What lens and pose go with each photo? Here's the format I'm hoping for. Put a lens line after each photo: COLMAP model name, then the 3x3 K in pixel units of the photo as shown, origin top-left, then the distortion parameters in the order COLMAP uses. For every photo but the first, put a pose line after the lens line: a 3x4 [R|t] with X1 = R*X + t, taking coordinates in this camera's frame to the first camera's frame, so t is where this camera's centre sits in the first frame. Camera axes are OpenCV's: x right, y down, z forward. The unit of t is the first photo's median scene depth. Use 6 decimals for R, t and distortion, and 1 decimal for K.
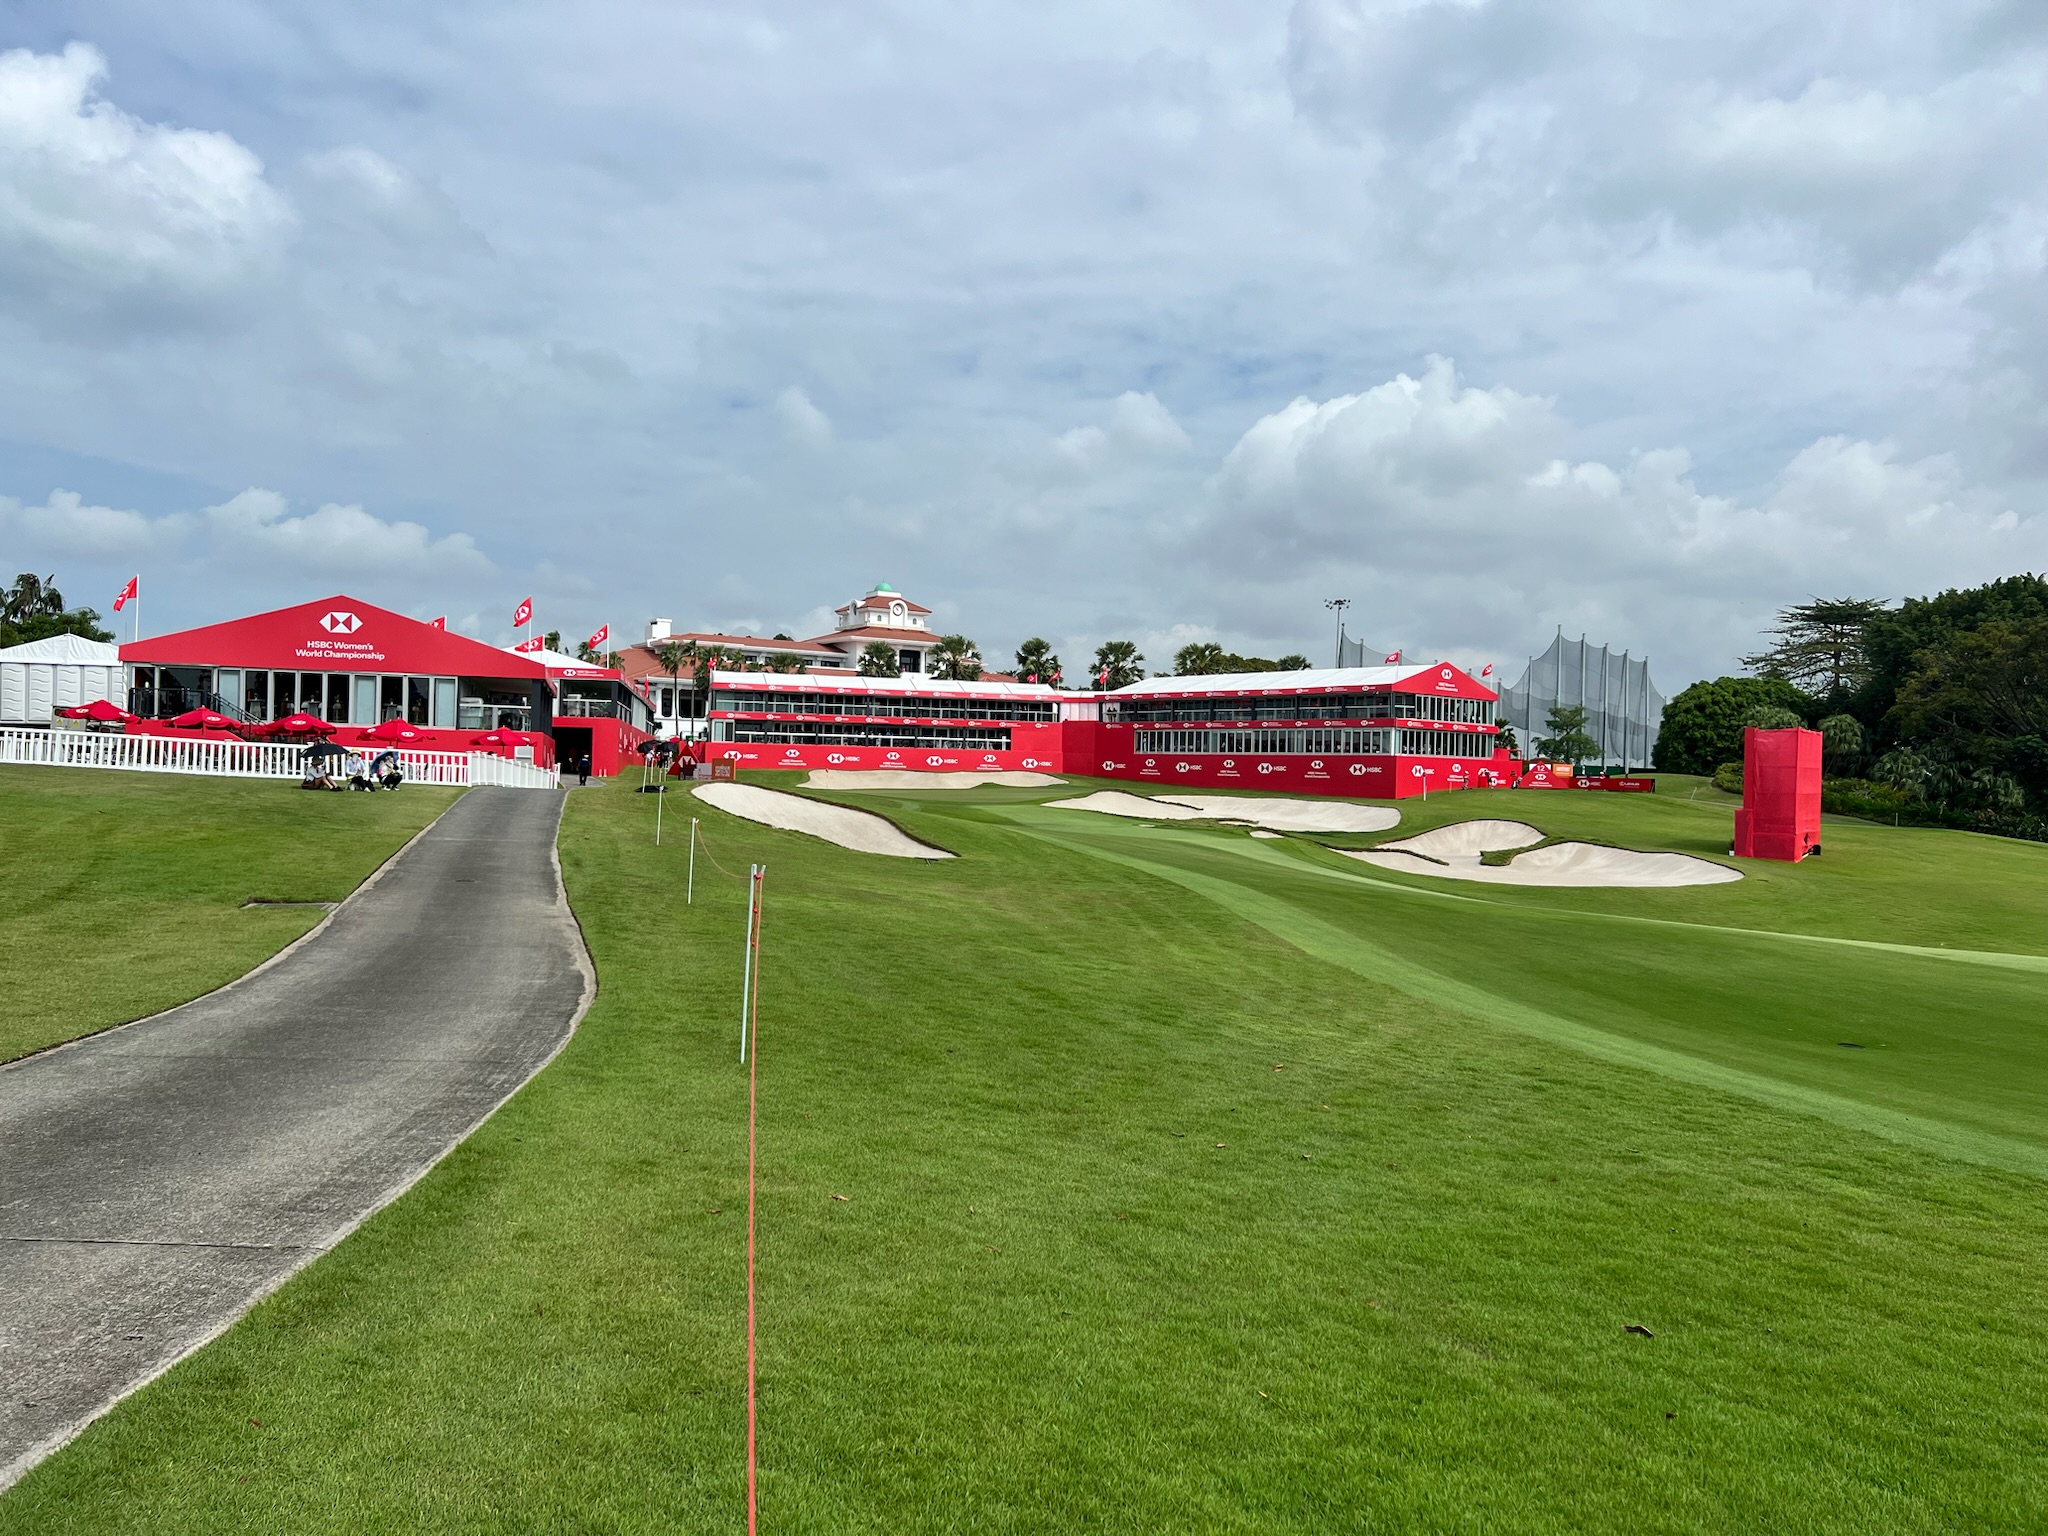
lens RADIAL K [[1539.2, 0, 1024.0], [0, 1539.2, 768.0], [0, 0, 1]] dist [0.147545, 0.000059]
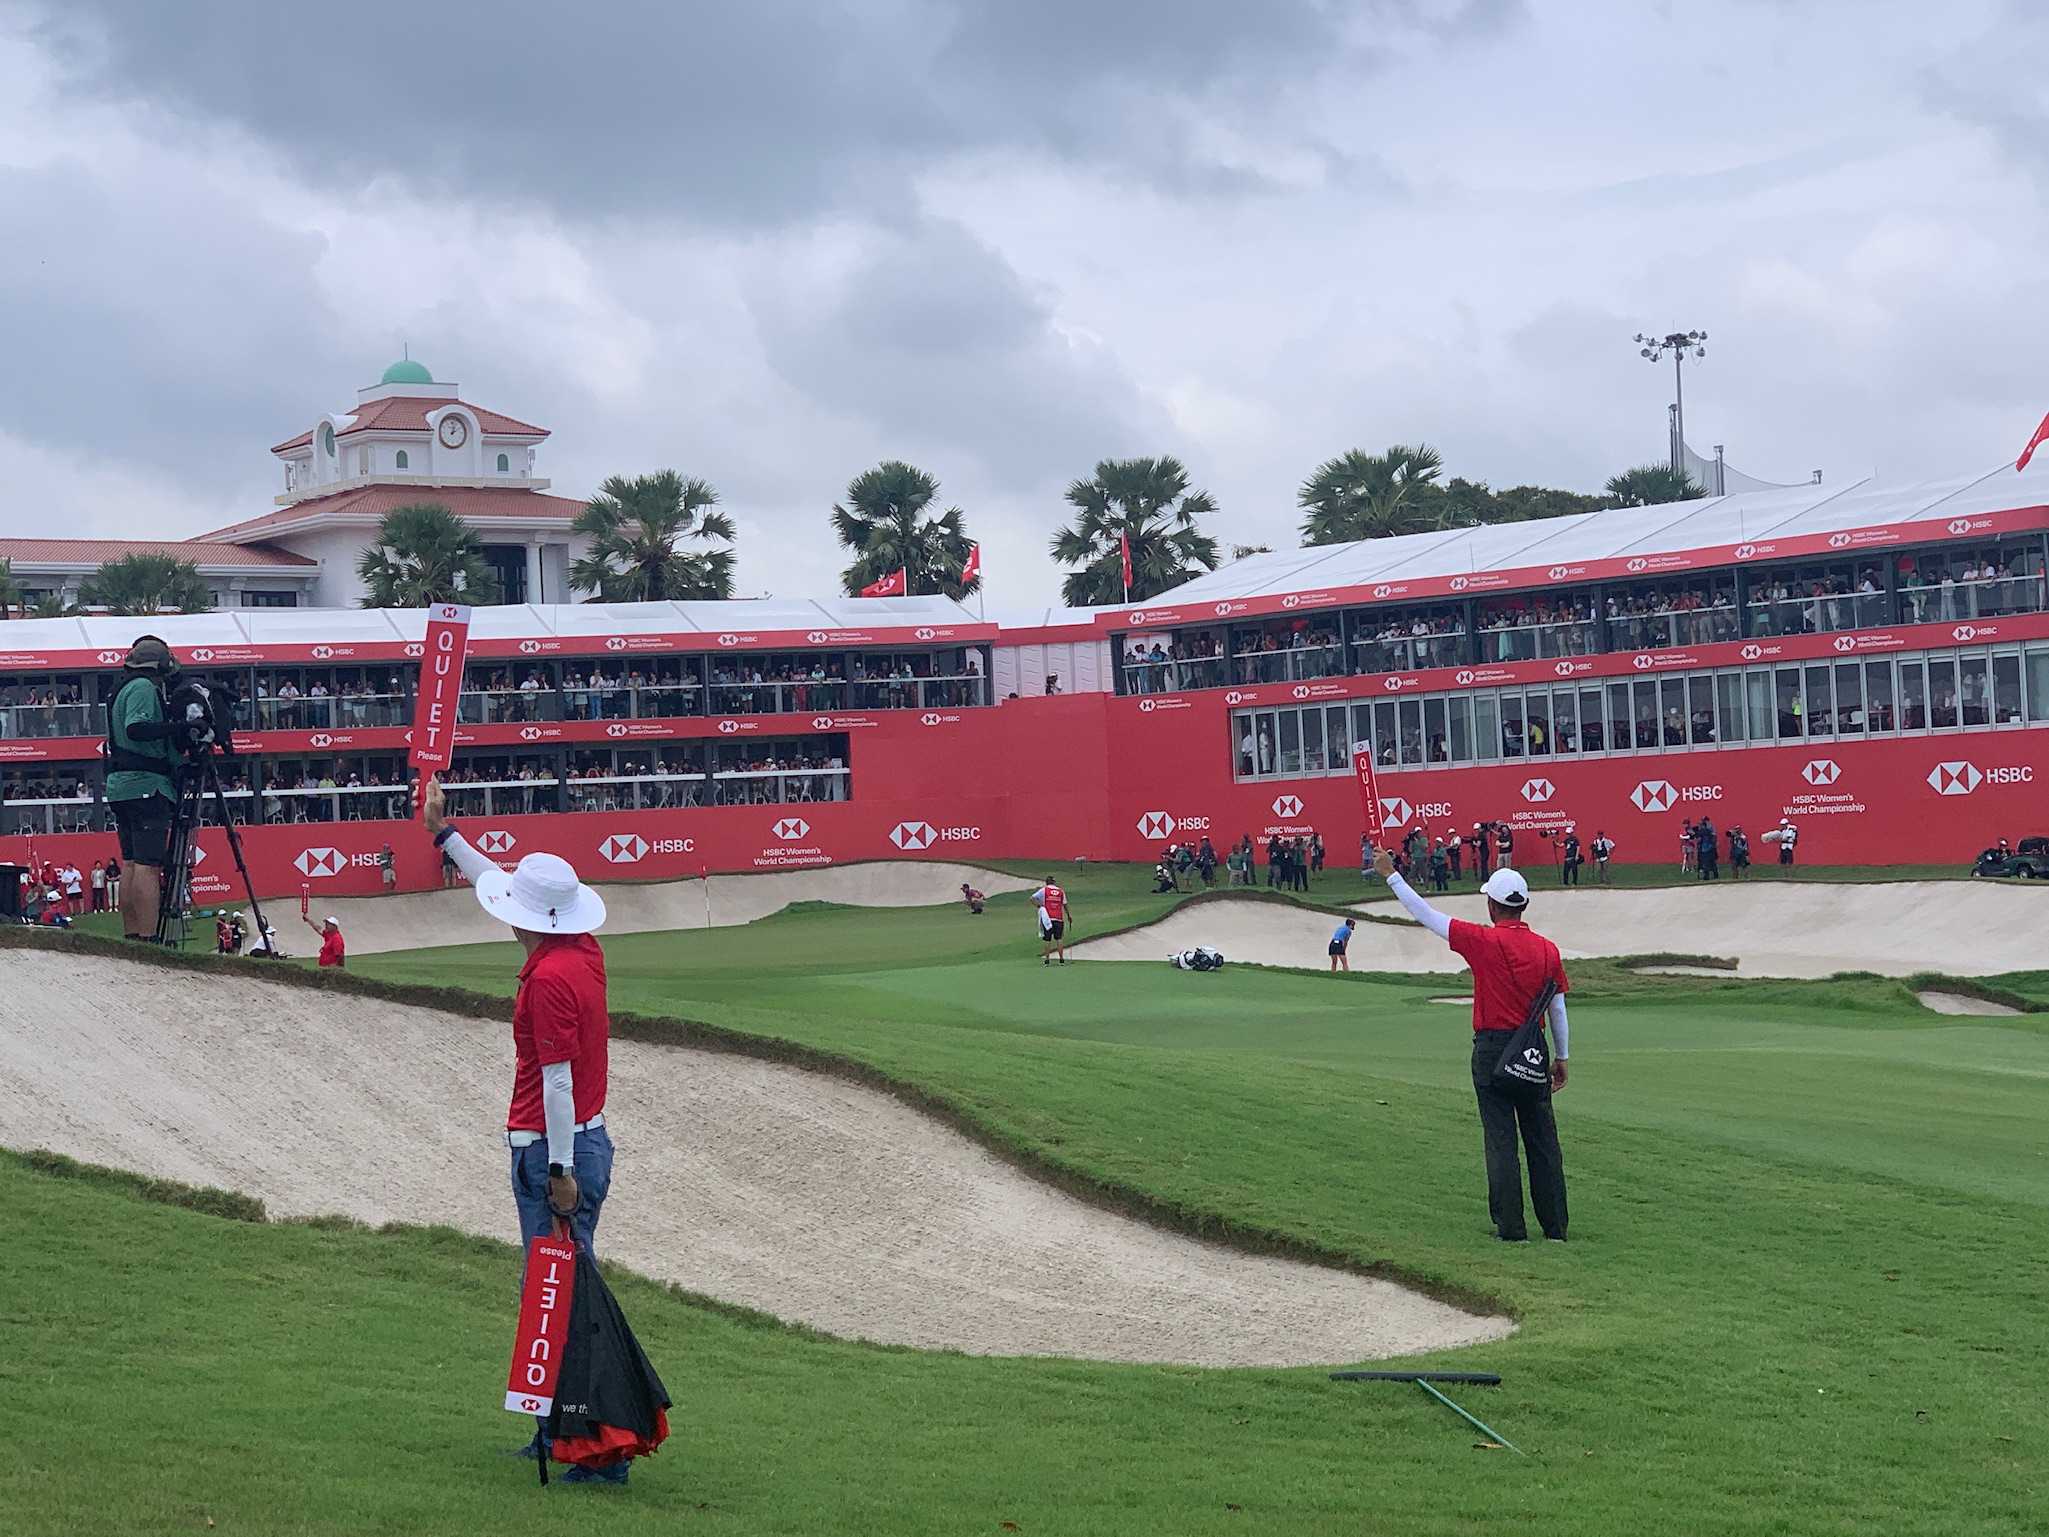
lens RADIAL K [[3921.7, 0, 1024.5], [0, 3921.7, 768.5], [0, 0, 1]] dist [-0.030997, 0.352392]
pose [[0.995179, -0.069221, 0.069471, -0.028198], [0.070861, 0.997256, -0.021429, 0.002227], [-0.067797, 0.026249, 0.997354, 0.154105]]
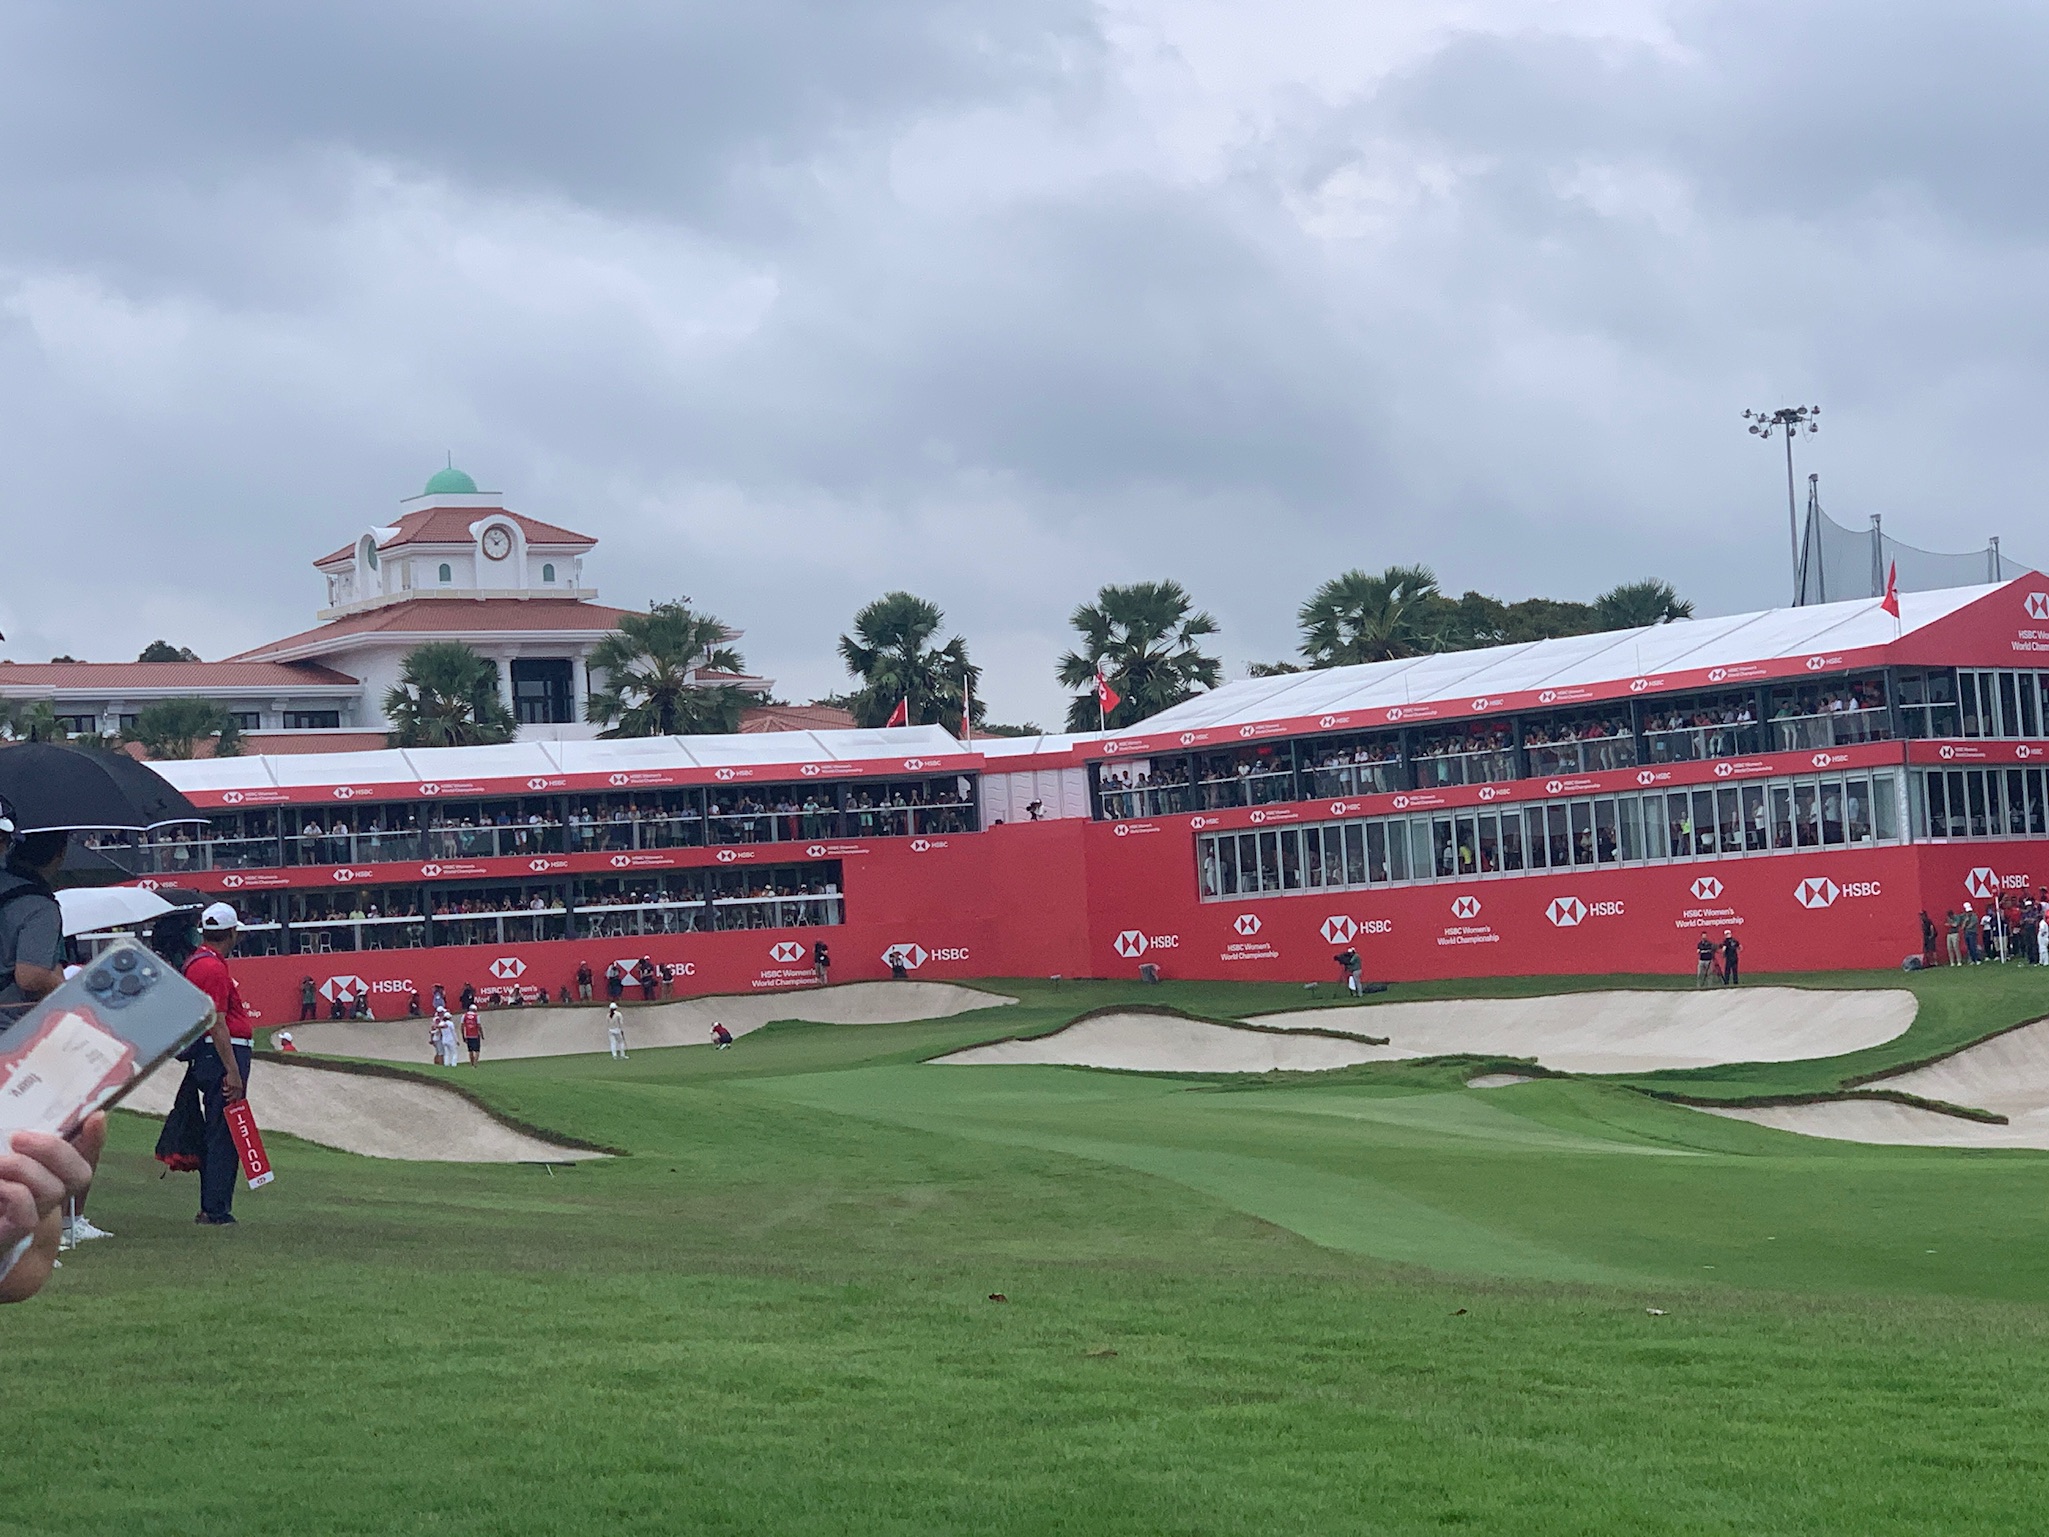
lens RADIAL K [[4814.2, 0, 1024.5], [0, 4814.2, 768.5], [0, 0, 1]] dist [-0.065328, -0.279817]
pose [[0.996283, -0.083797, 0.019960, 0.011936], [0.084613, 0.995428, -0.044318, 0.004866], [-0.016155, 0.045842, 0.998818, -0.077369]]
